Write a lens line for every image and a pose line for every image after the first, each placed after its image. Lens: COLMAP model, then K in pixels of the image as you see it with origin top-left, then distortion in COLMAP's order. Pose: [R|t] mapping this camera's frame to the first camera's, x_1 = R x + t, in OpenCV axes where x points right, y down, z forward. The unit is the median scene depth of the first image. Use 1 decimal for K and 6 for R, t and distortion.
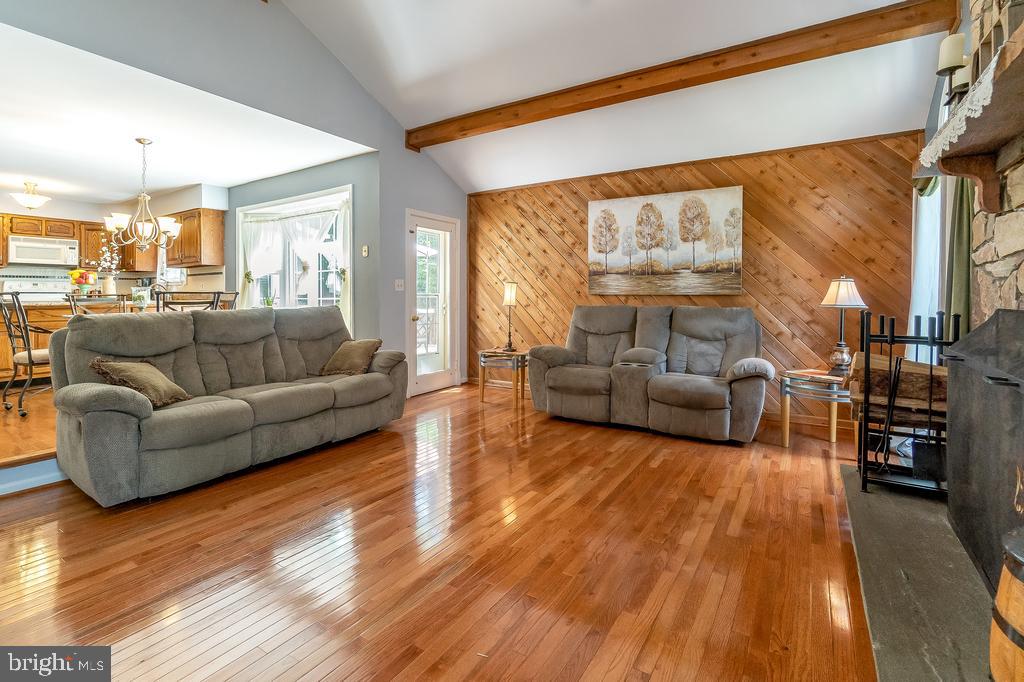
lens RADIAL K [[475.9, 0, 506.3], [0, 475.9, 298.3], [0, 0, 1]] dist [-0.015366, 0.000258]
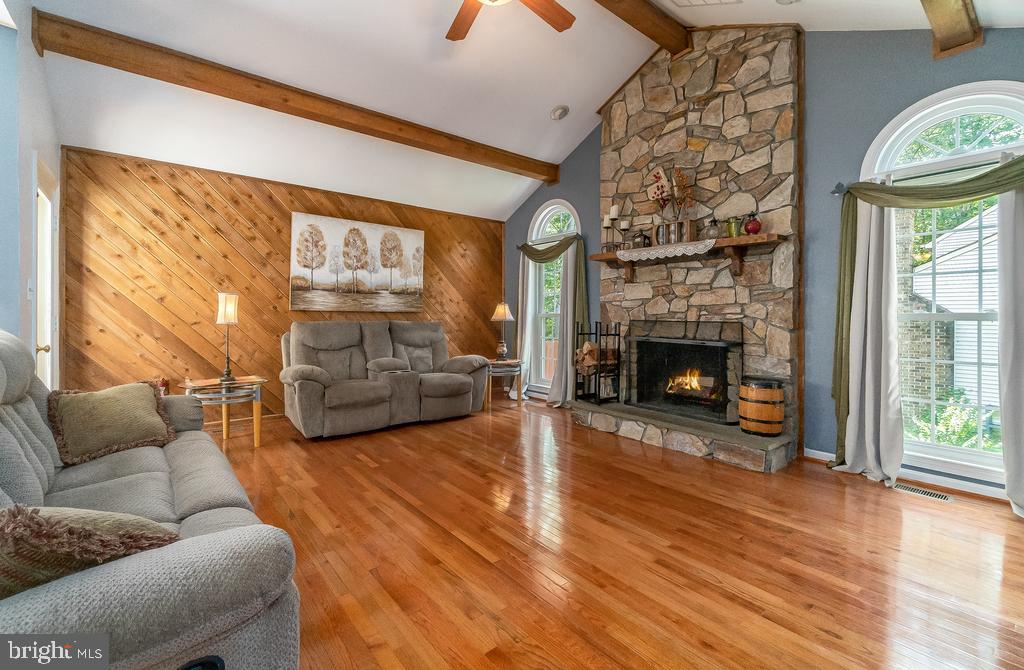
lens RADIAL K [[449.4, 0, 508.9], [0, 449.4, 315.7], [0, 0, 1]] dist [0.000374, 0.000005]
pose [[0.314160, 0.000306, 0.949370, -0.578587], [-0.004478, 0.999989, 0.001160, 0.000103], [-0.949359, -0.004616, 0.314158, 0.334552]]
